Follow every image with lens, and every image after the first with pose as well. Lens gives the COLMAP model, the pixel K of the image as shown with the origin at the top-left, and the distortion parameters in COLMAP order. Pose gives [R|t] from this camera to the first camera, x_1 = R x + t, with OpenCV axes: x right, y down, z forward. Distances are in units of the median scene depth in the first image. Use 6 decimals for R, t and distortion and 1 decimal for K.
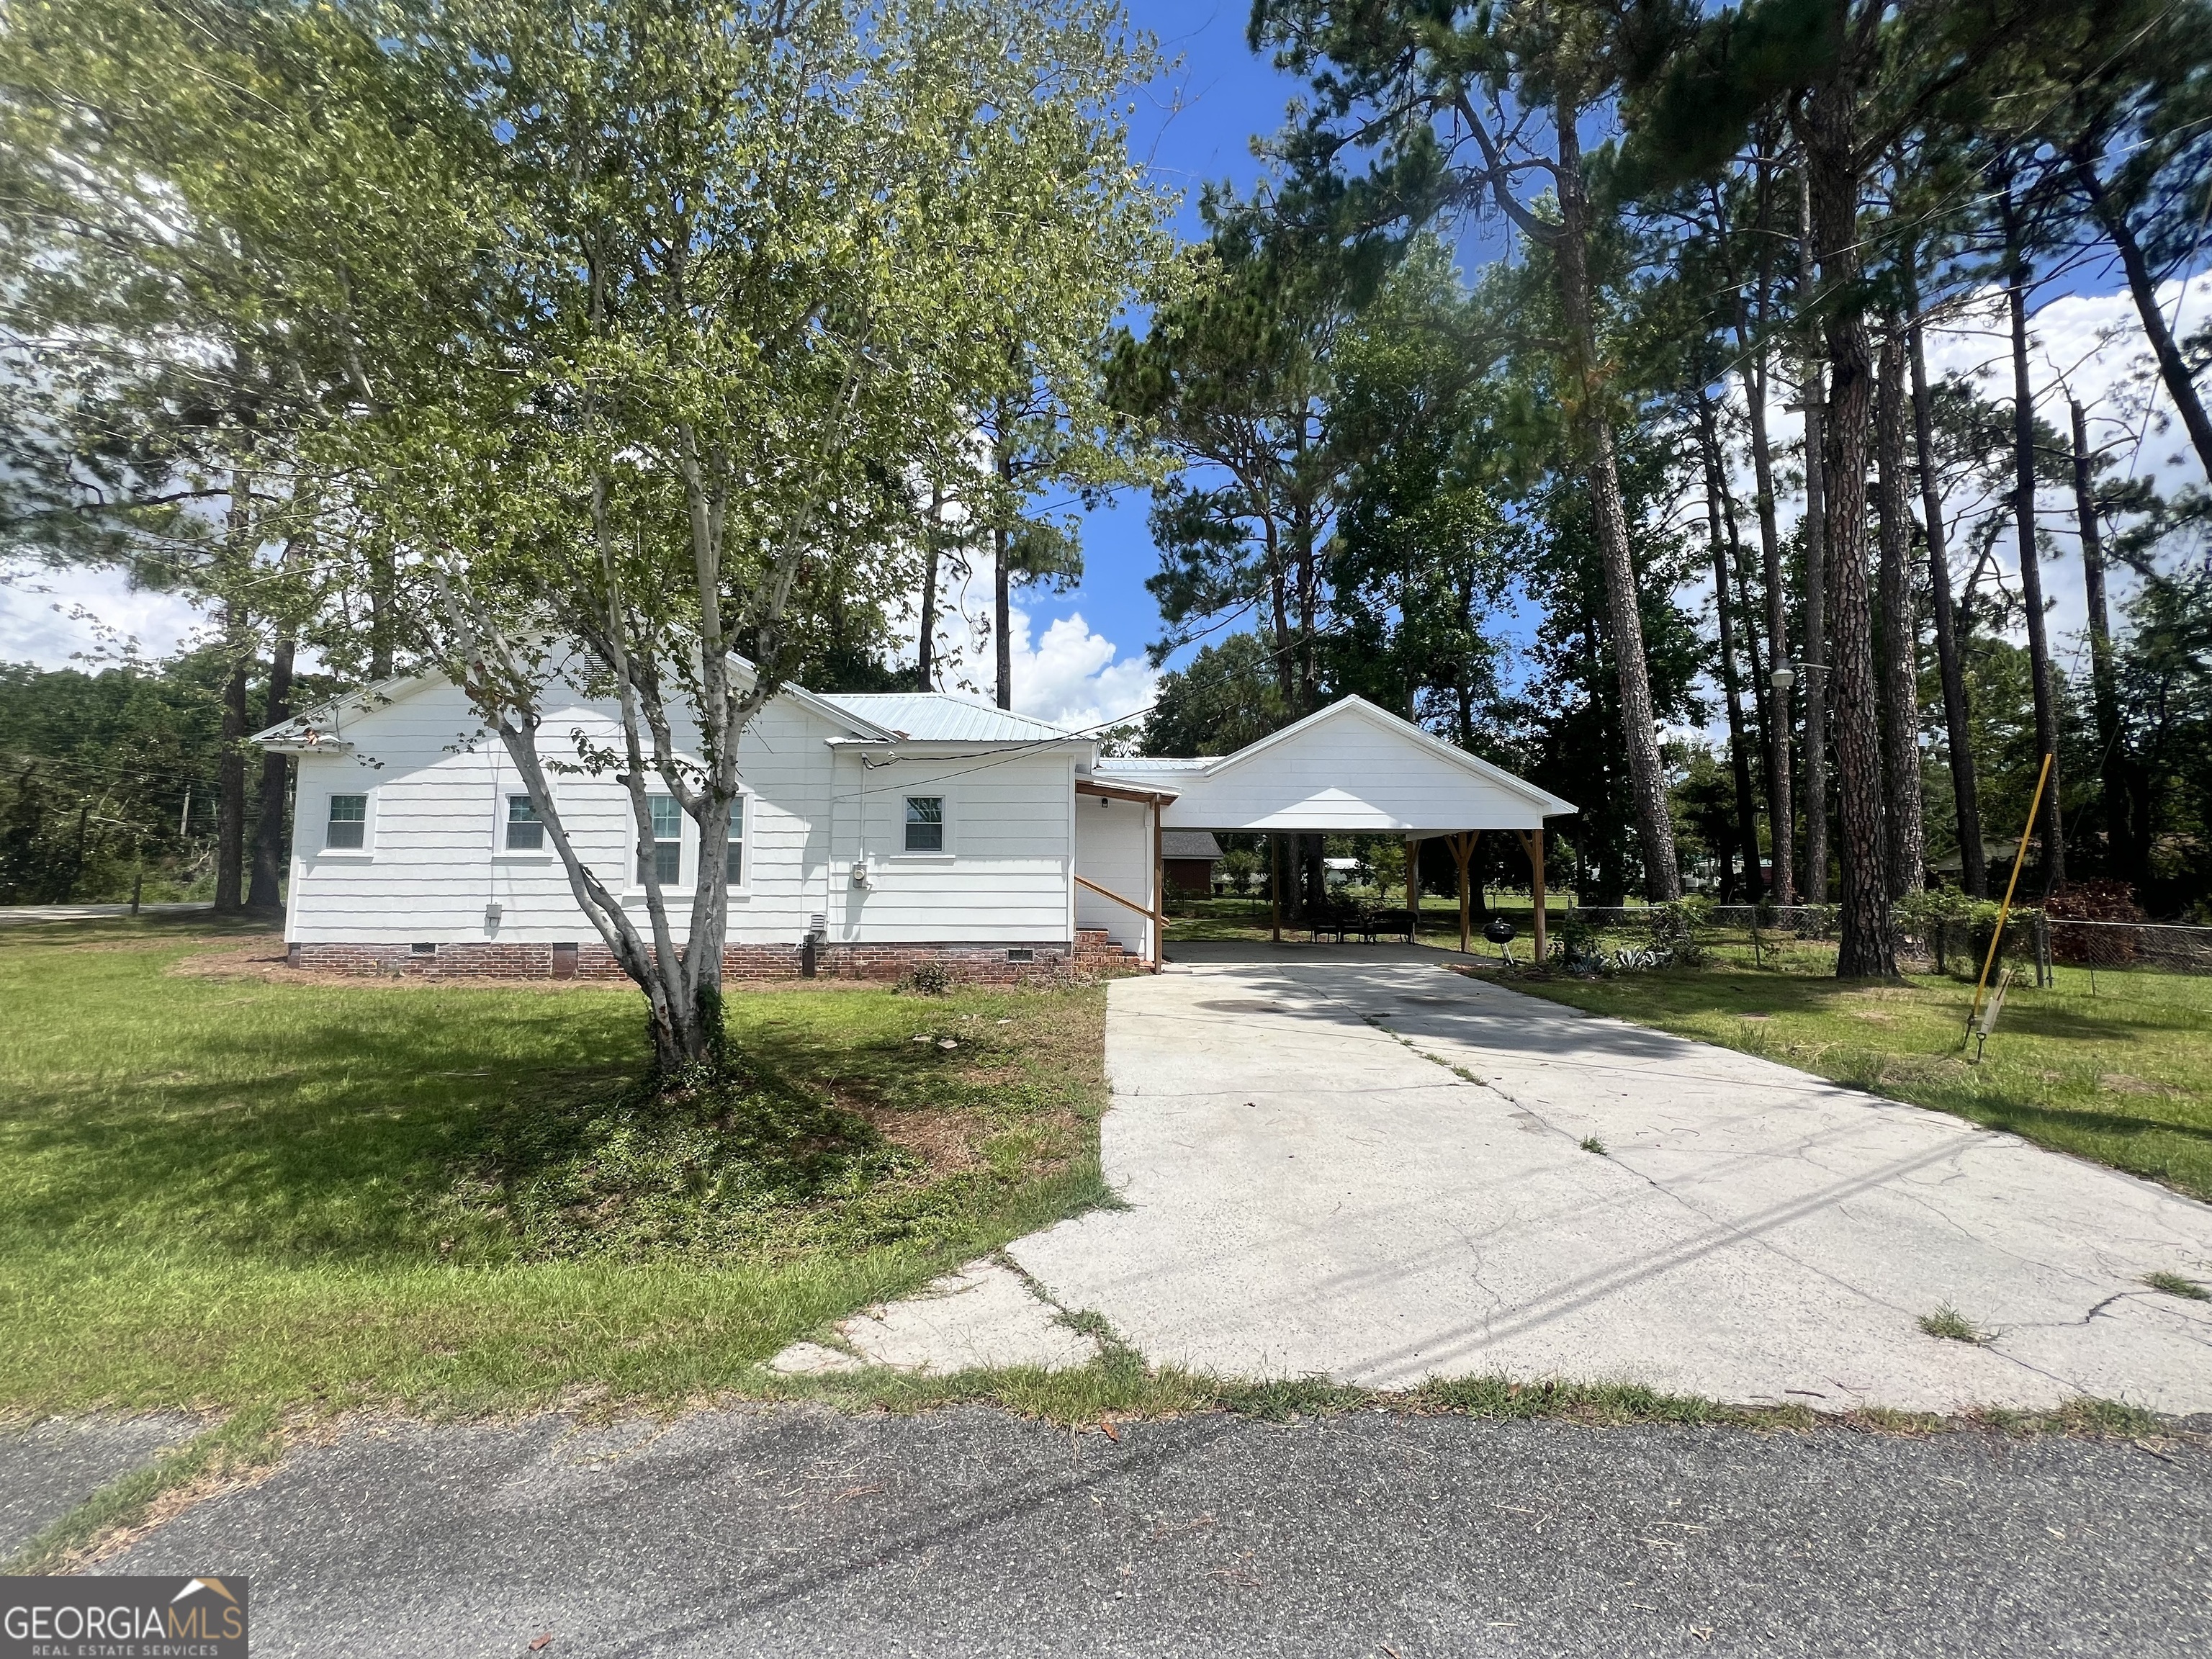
lens RADIAL K [[882.3, 0, 1115.2], [0, 882.3, 842.5], [0, 0, 1]] dist [-0.002625, -0.000144]
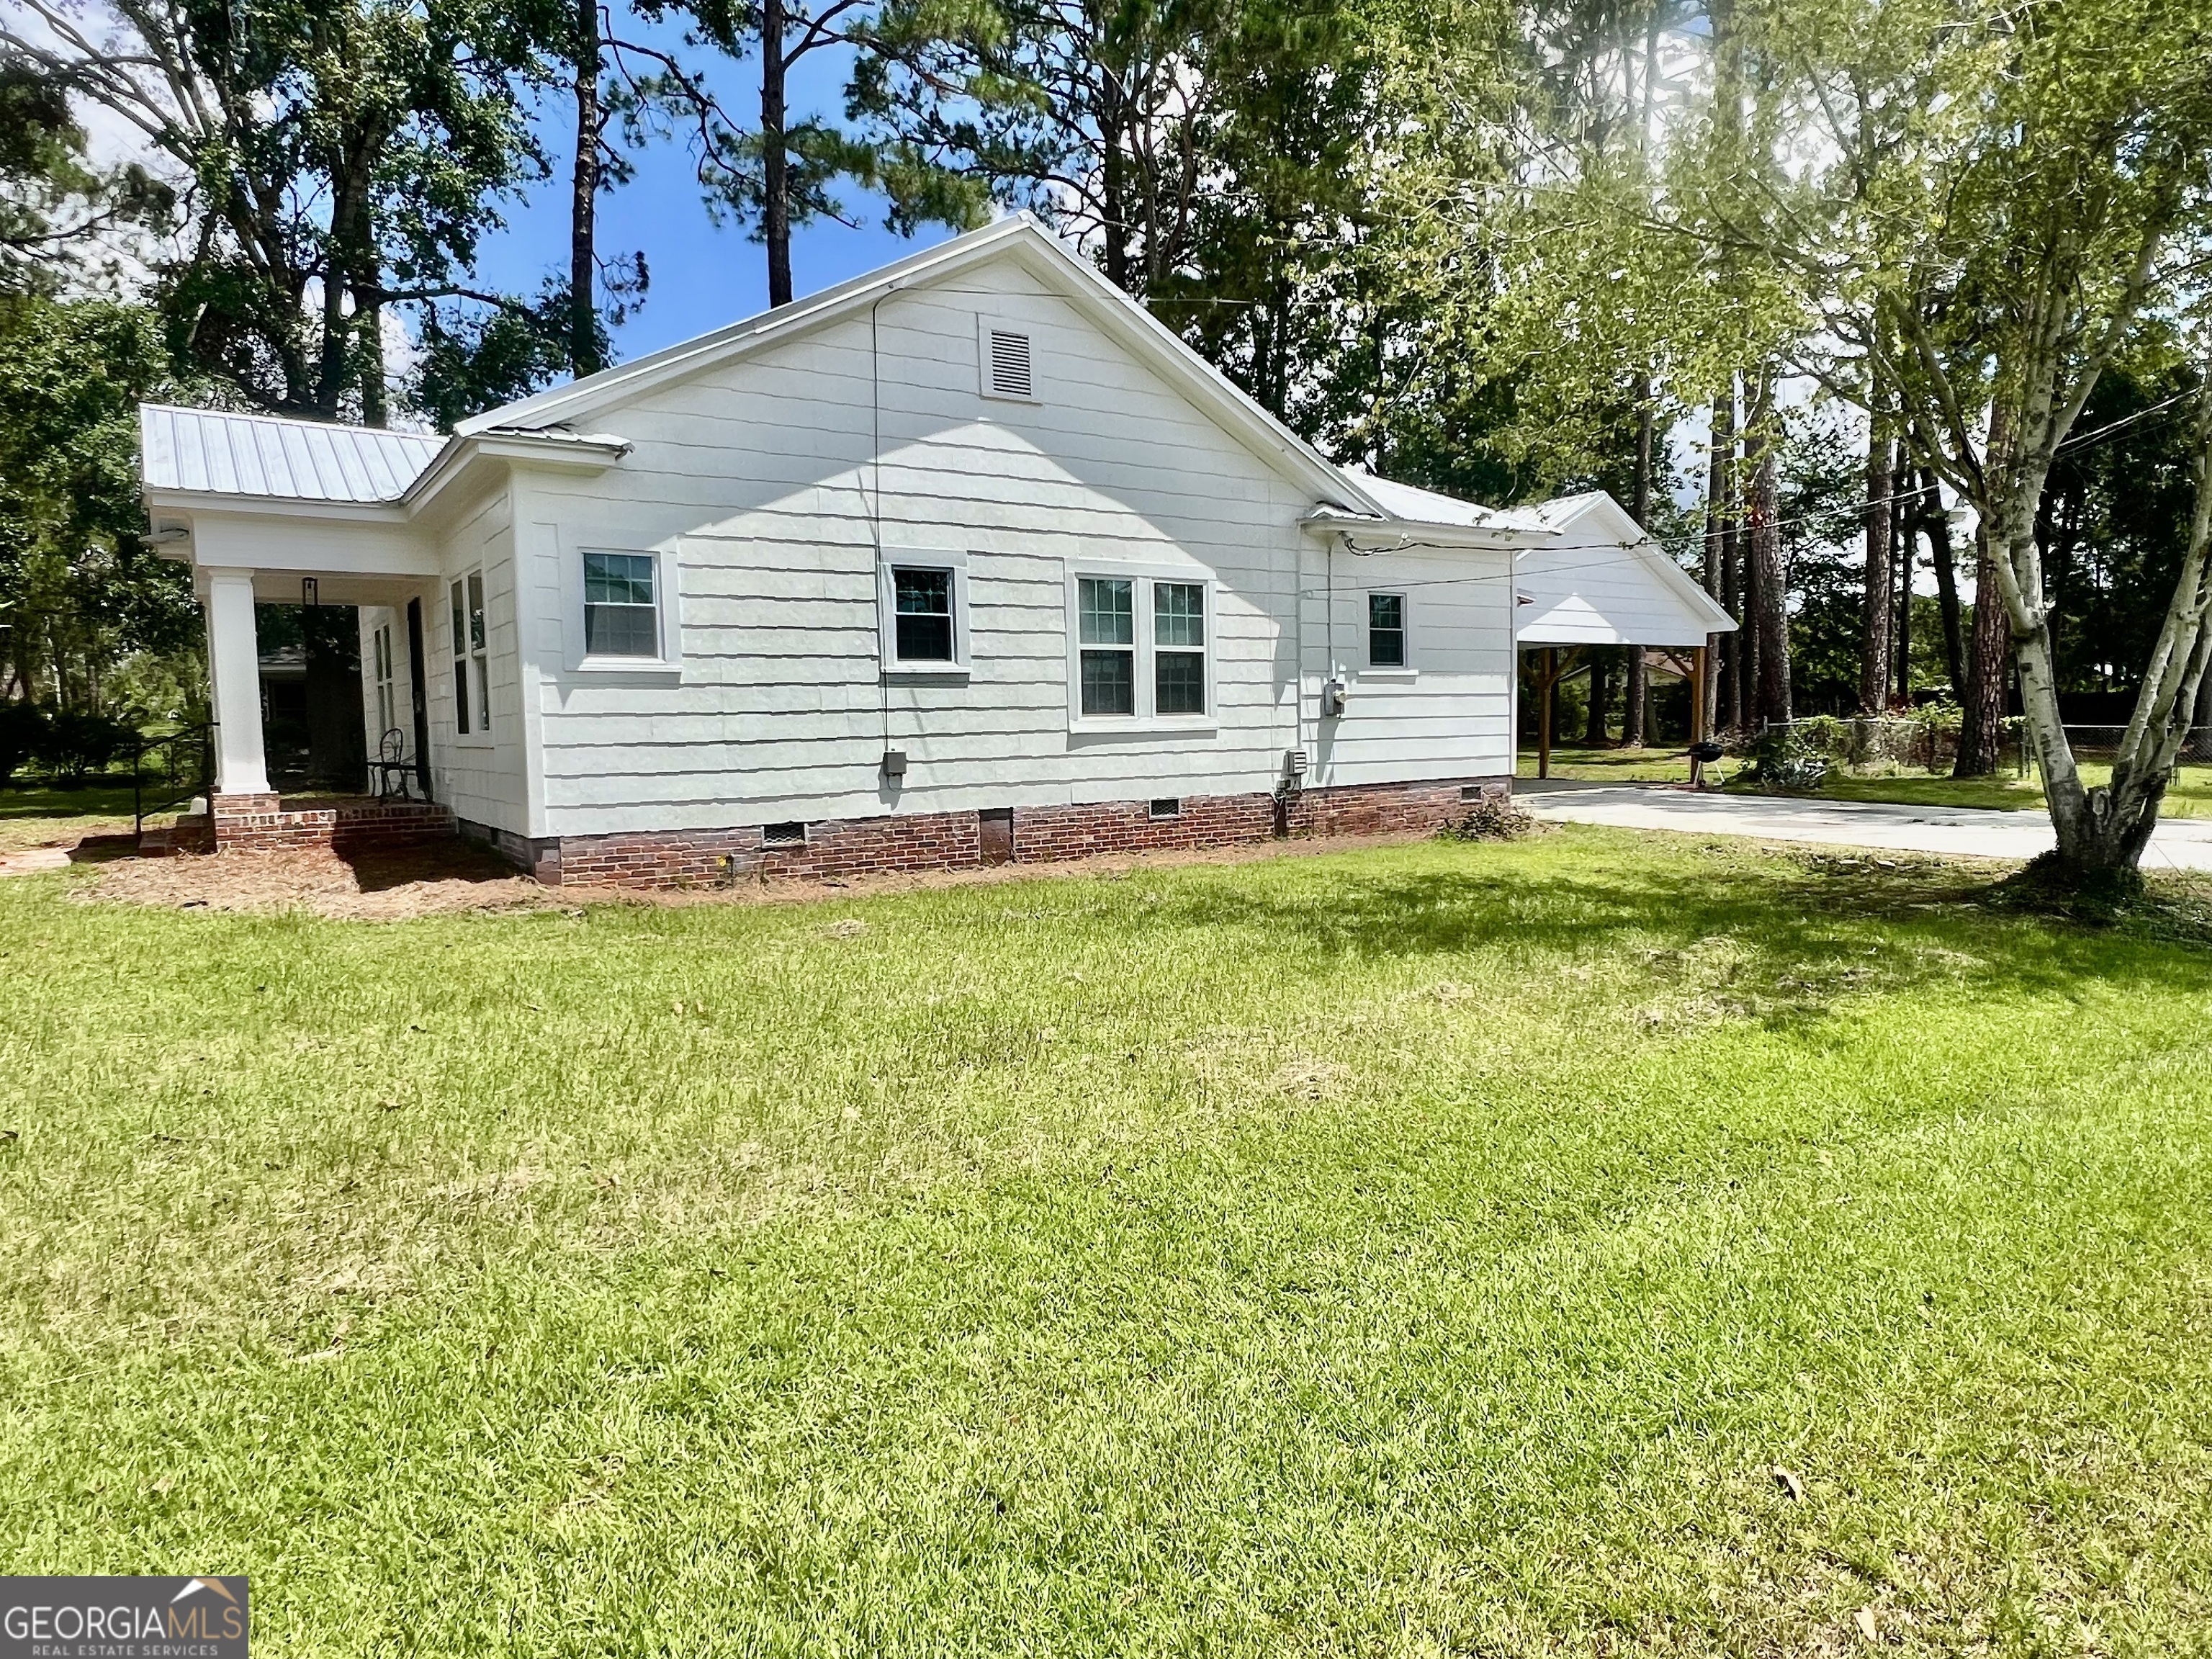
lens RADIAL K [[1283.5, 0, 1100.6], [0, 1283.5, 820.4], [0, 0, 1]] dist [0.001668, -0.000072]
pose [[0.836088, -0.060834, 0.545212, -1.059124], [-0.011483, 0.991674, 0.128260, 0.002515], [-0.548476, -0.113497, 0.828428, 0.188569]]
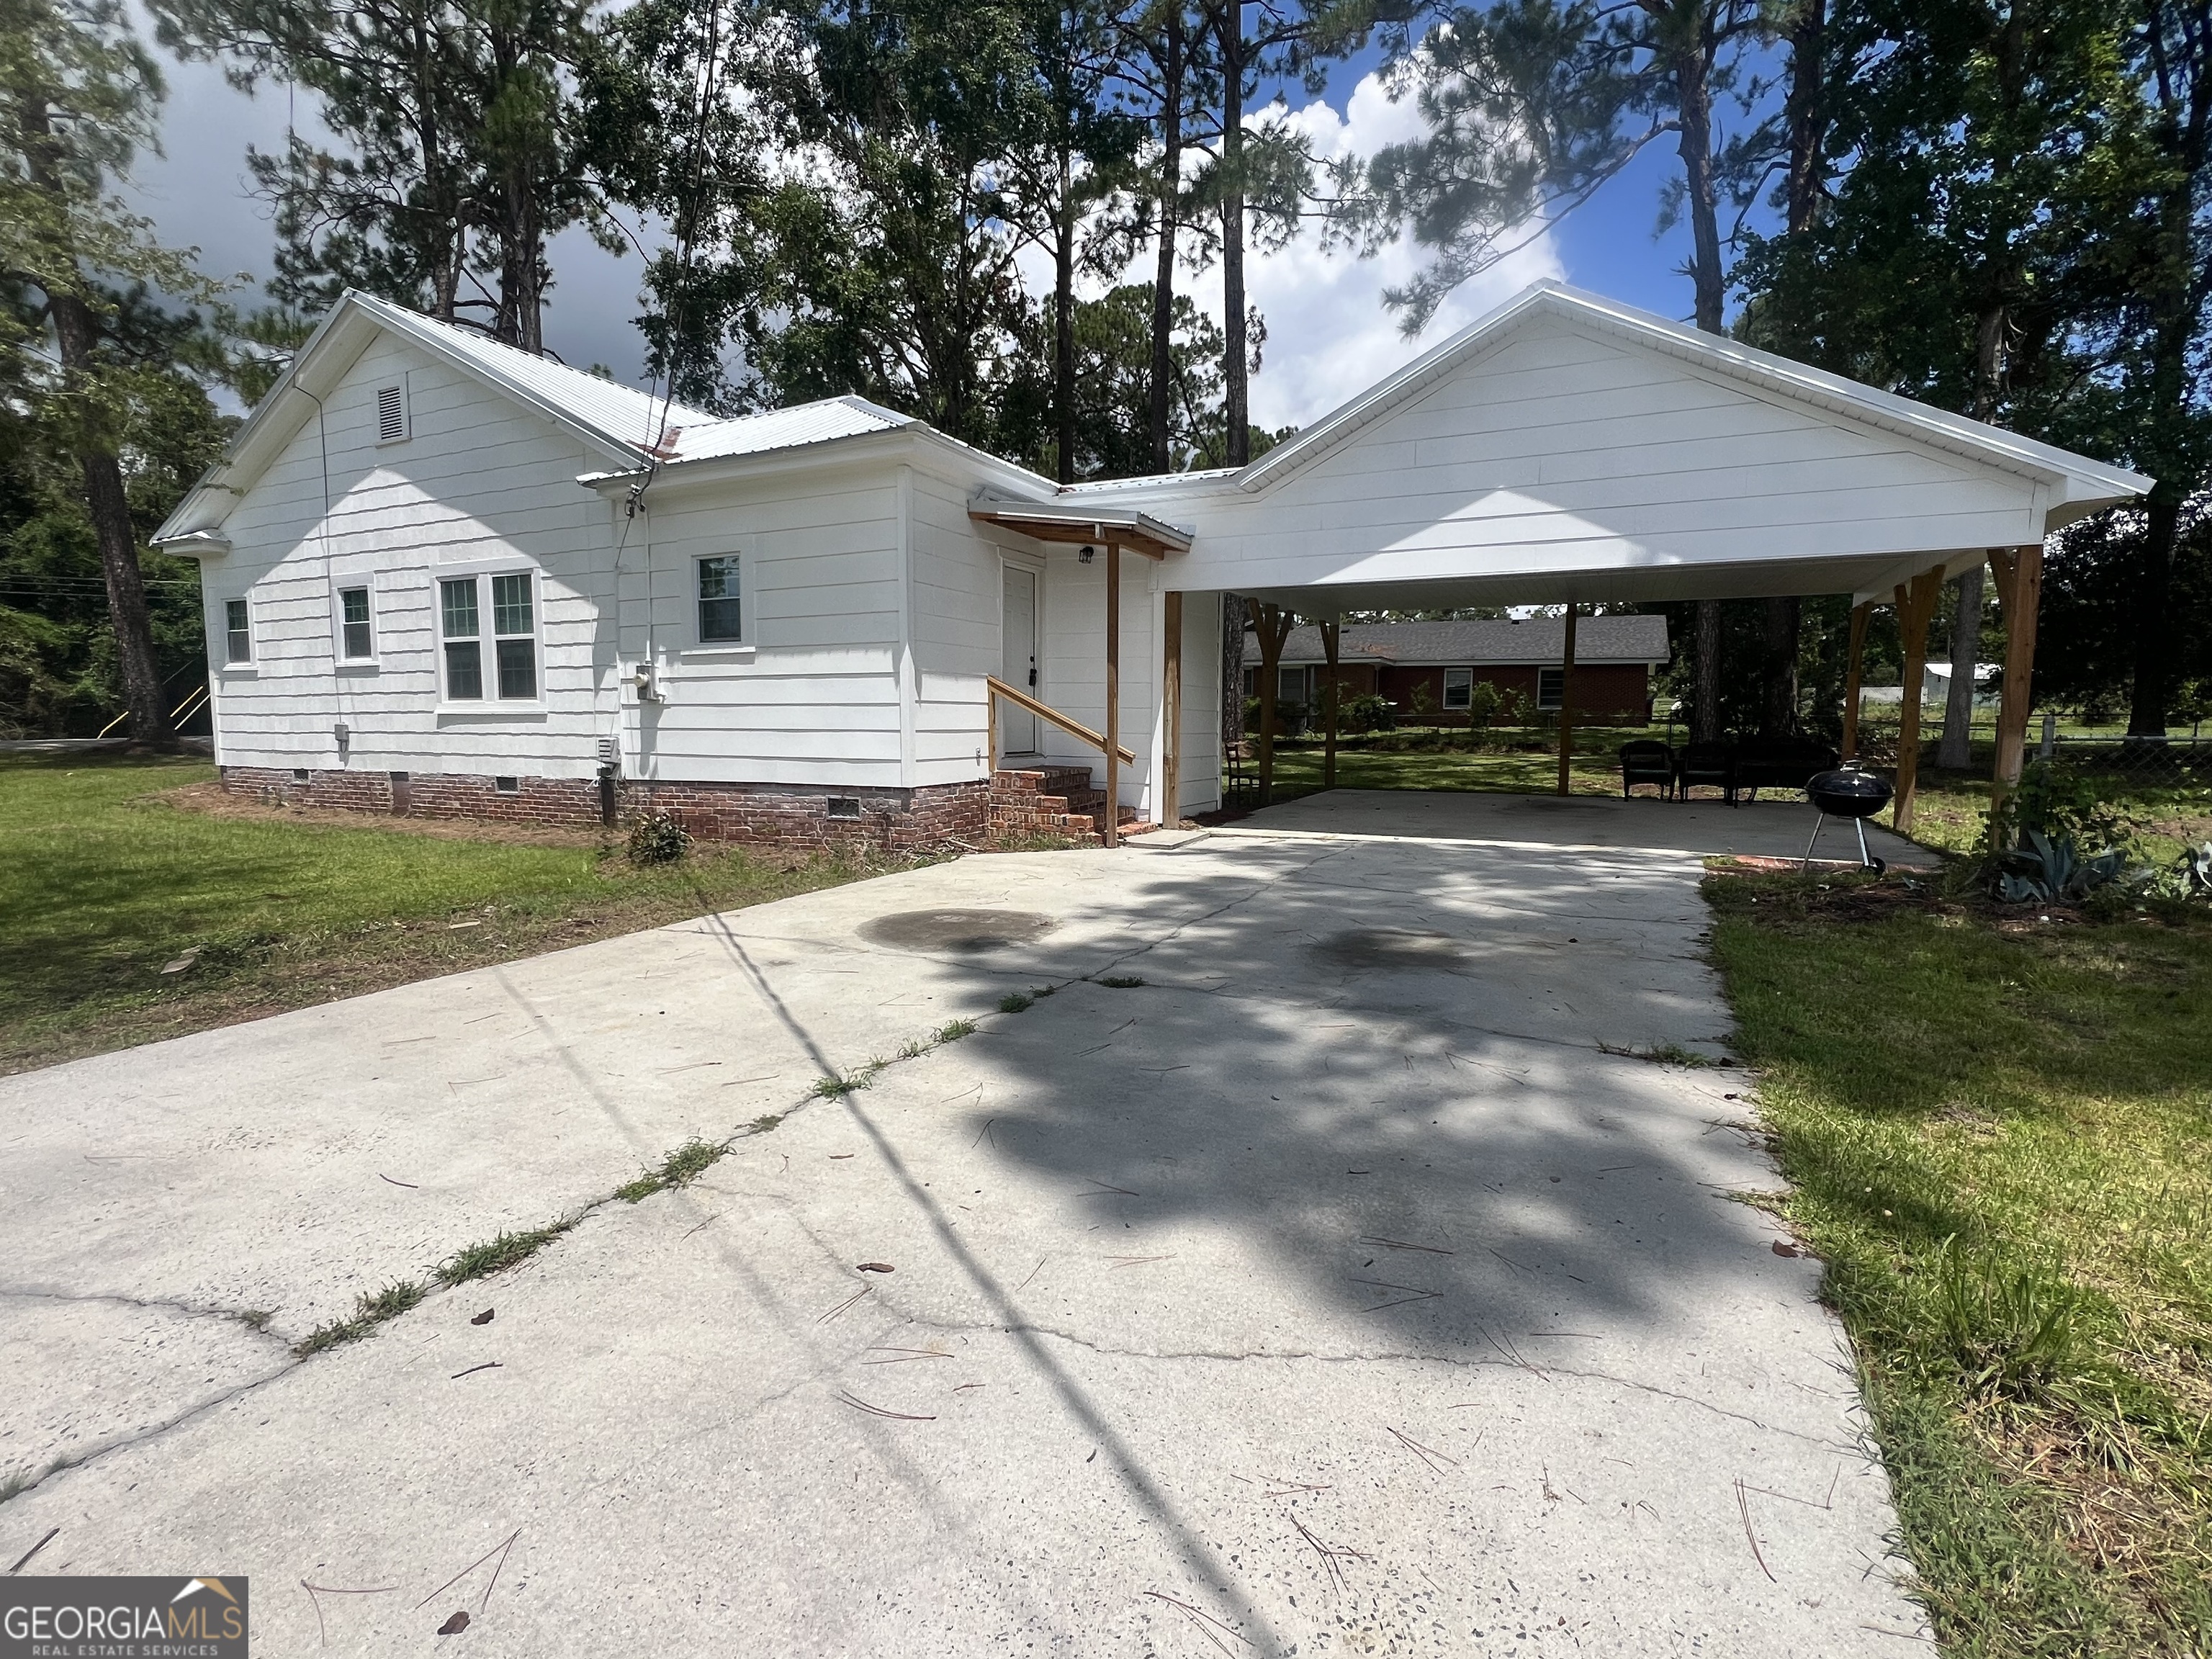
lens RADIAL K [[1064.2, 0, 1095.3], [0, 1064.2, 826.5], [0, 0, 1]] dist [0.000253, -0.000060]
pose [[0.888699, 0.044446, -0.456332, 0.393907], [0.028919, 0.987875, 0.152537, 0.032222], [0.457578, -0.148756, 0.876638, 0.422929]]
